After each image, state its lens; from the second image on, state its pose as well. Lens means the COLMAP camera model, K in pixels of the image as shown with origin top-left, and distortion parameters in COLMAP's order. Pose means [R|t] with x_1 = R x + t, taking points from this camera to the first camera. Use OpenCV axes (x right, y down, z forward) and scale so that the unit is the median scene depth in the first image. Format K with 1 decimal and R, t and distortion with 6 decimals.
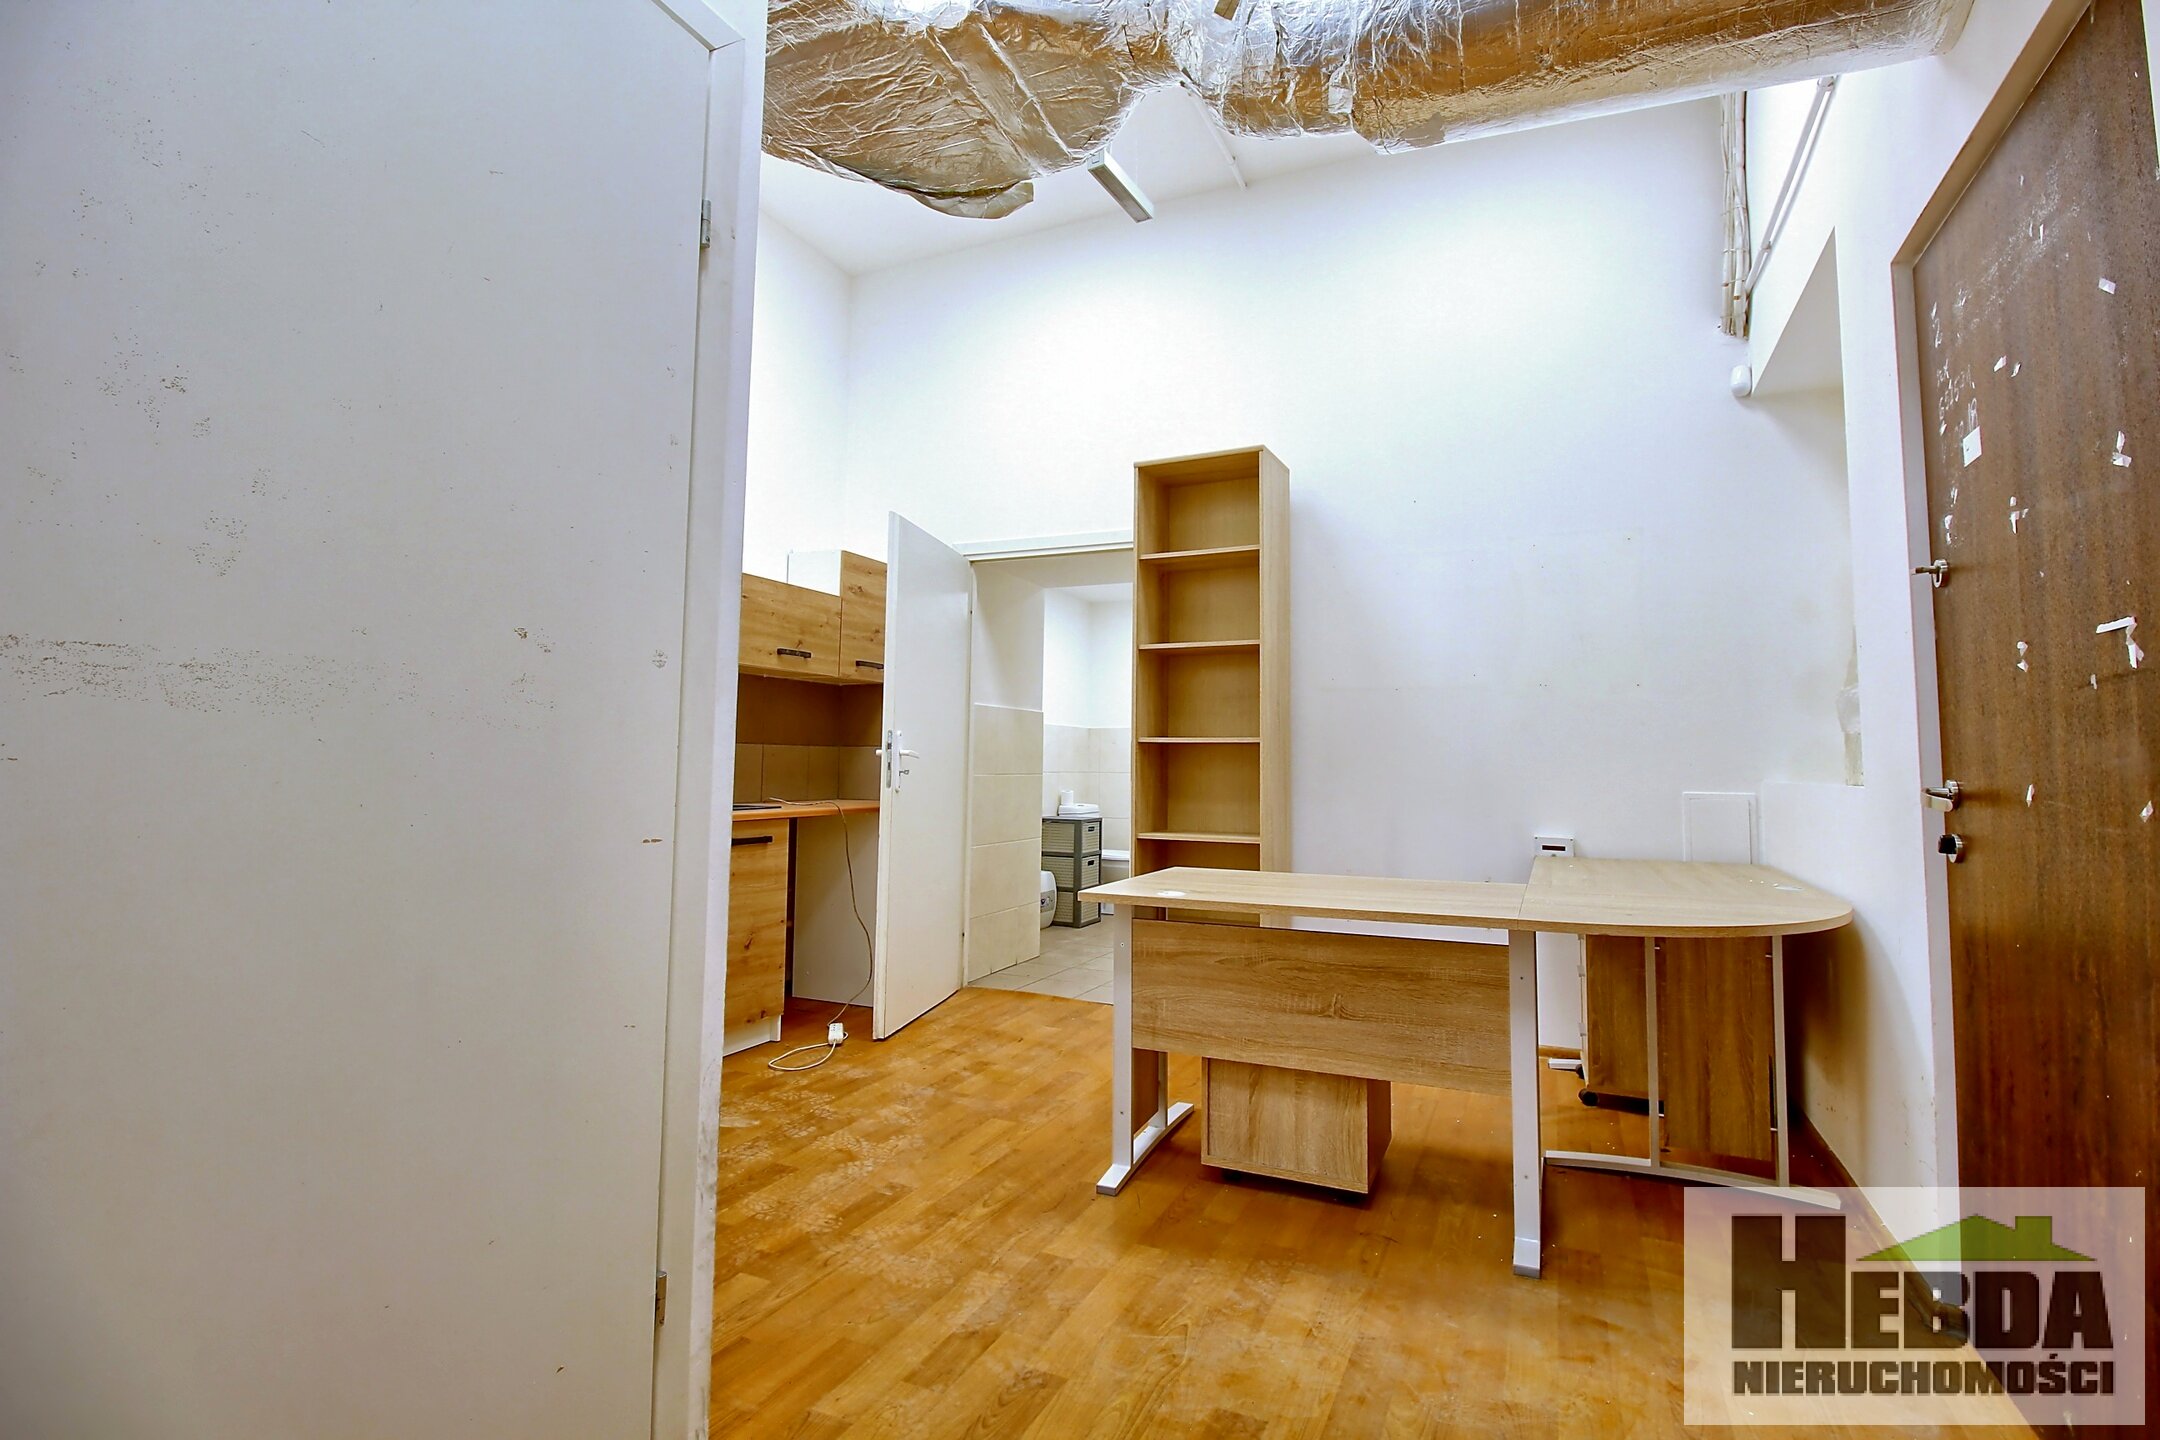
lens RADIAL K [[1002.3, 0, 1081.0], [0, 1002.3, 714.8], [0, 0, 1]] dist [0.000327, 0.000020]
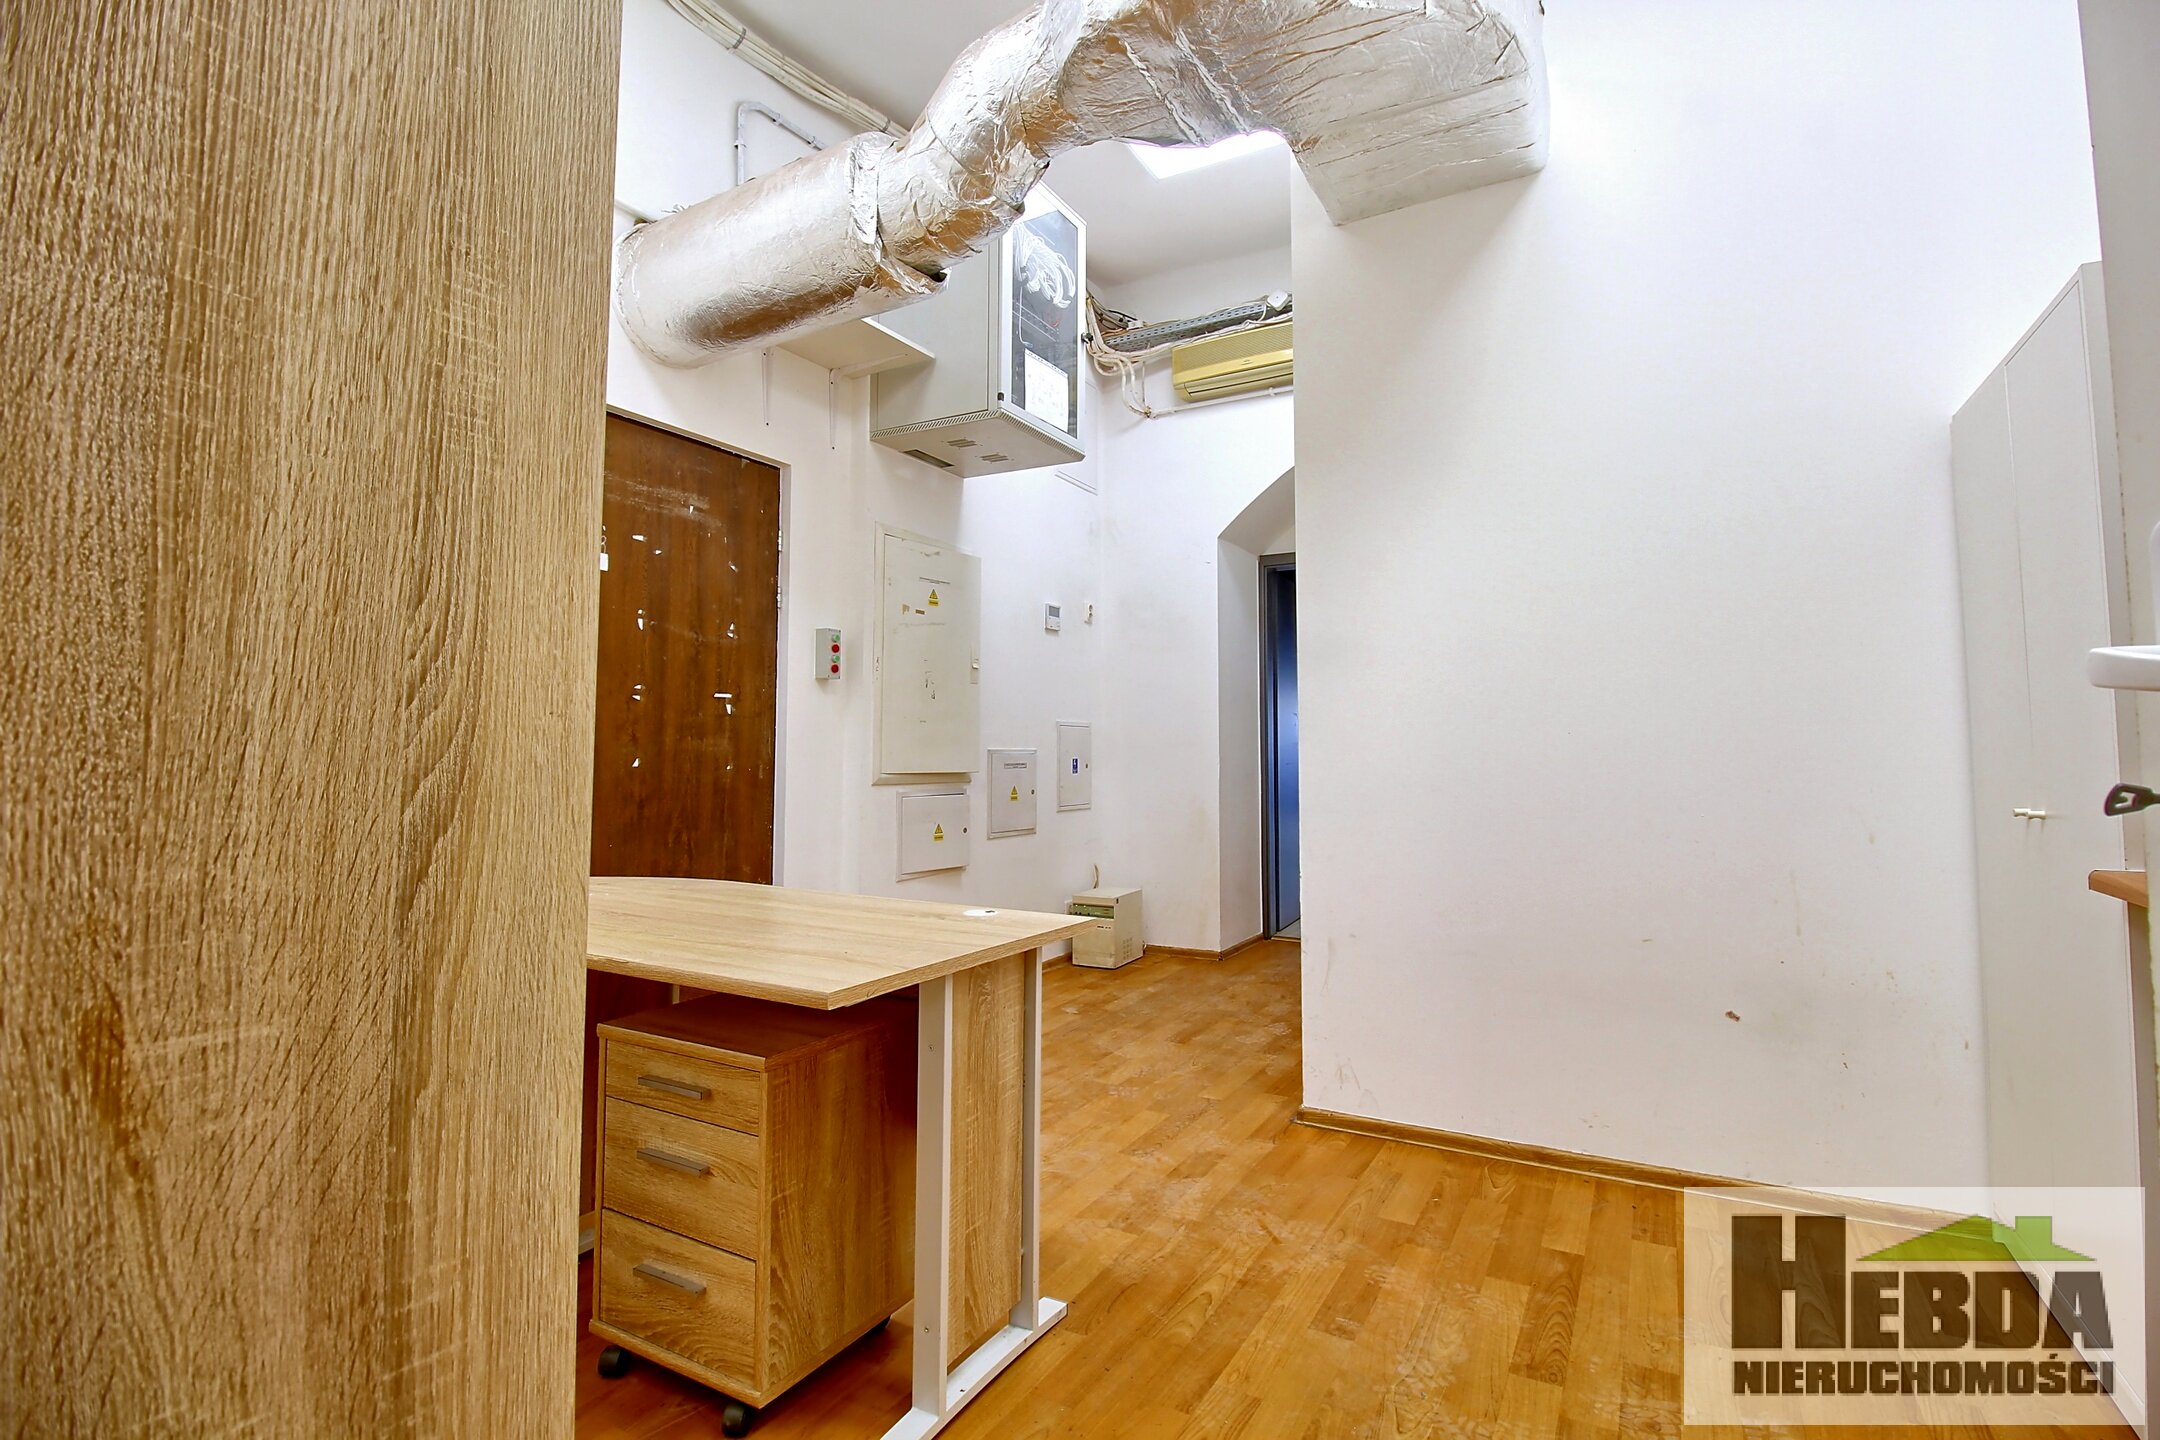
lens RADIAL K [[1002.3, 0, 1082.7], [0, 1002.3, 727.9], [0, 0, 1]] dist [0.000327, 0.000020]
pose [[-0.996580, -0.007867, 0.082263, -0.061626], [-0.014040, 0.997105, -0.074727, 0.099416], [-0.081437, -0.075626, -0.993805, 1.988709]]
